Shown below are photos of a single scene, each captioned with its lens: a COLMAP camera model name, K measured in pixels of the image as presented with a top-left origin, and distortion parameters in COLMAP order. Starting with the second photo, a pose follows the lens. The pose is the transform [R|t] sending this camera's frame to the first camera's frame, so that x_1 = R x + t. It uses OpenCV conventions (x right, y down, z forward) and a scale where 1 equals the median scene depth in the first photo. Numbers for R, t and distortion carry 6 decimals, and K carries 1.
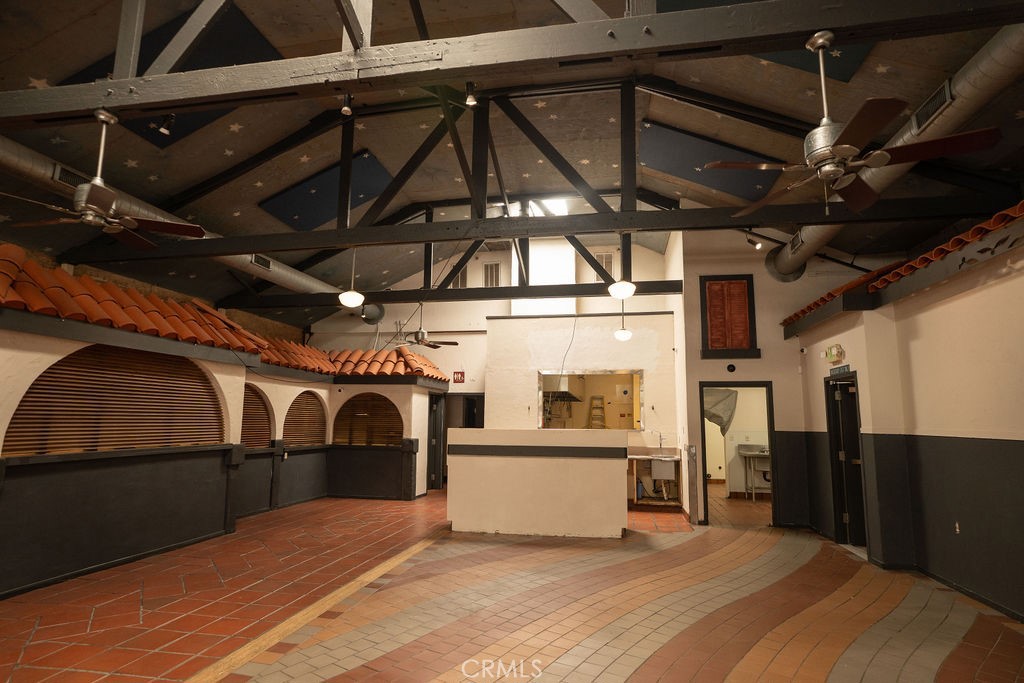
lens RADIAL K [[558.4, 0, 512.0], [0, 558.4, 341.5], [0, 0, 1]] dist [-0.054384, 0.044576]
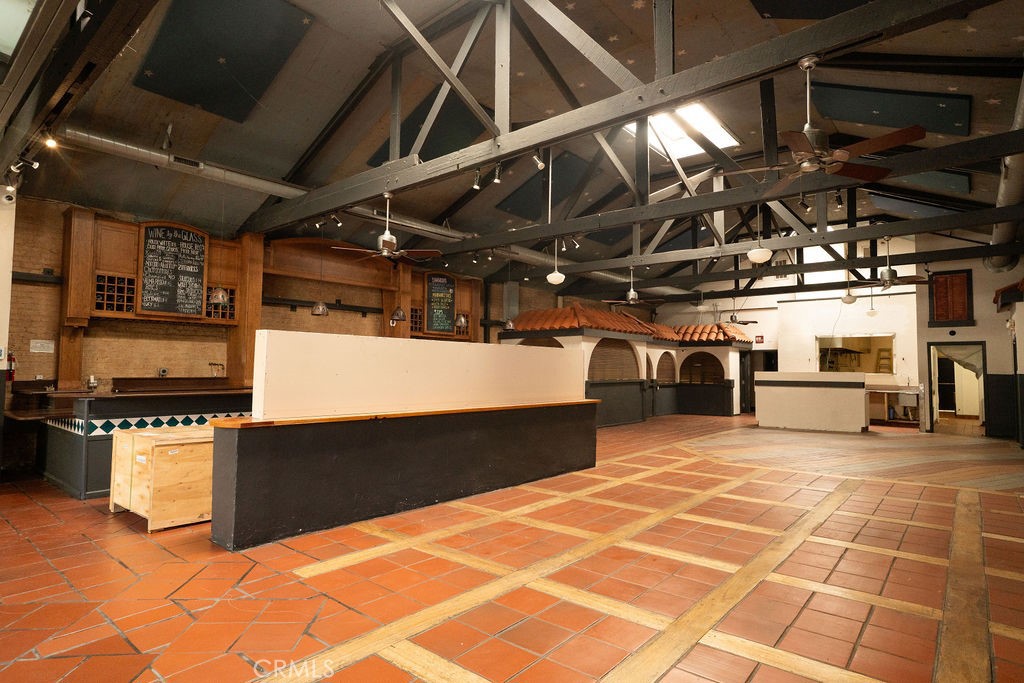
lens RADIAL K [[558.4, 0, 512.0], [0, 558.4, 341.5], [0, 0, 1]] dist [-0.054384, 0.044576]
pose [[0.870014, -0.026380, -0.492320, 0.072710], [0.068474, 0.995355, 0.067670, -0.097241], [0.488248, -0.092585, 0.867780, -0.774225]]
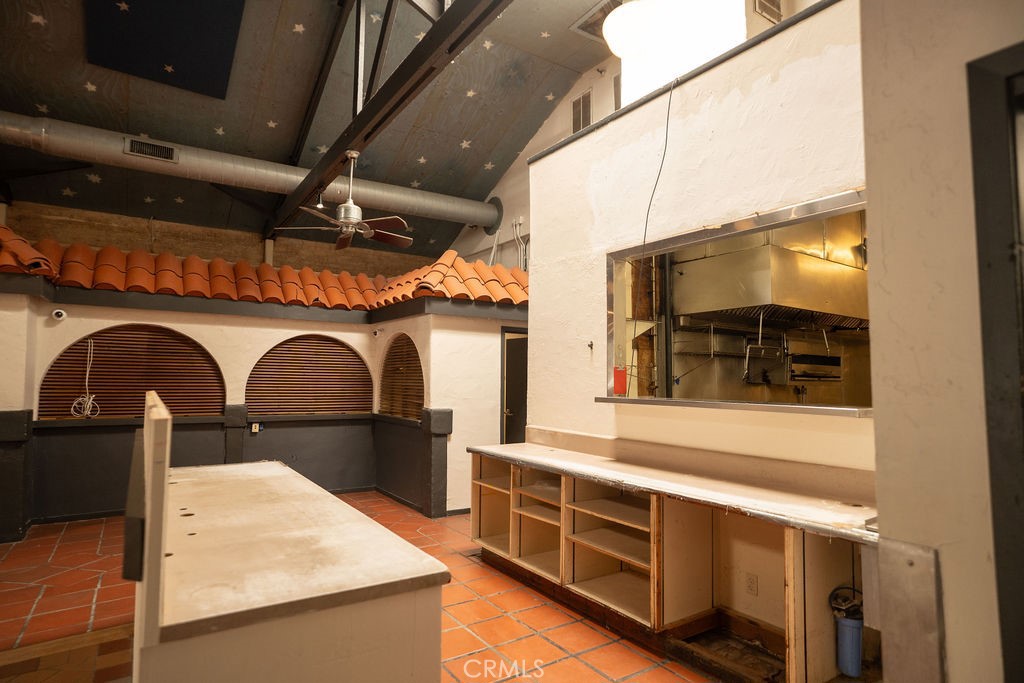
lens RADIAL K [[558.4, 0, 512.0], [0, 558.4, 341.5], [0, 0, 1]] dist [-0.054384, 0.044576]
pose [[0.697153, -0.046973, -0.715382, 0.310506], [0.096349, 0.994938, 0.028564, 0.105925], [0.710419, -0.088840, 0.698150, 0.728436]]
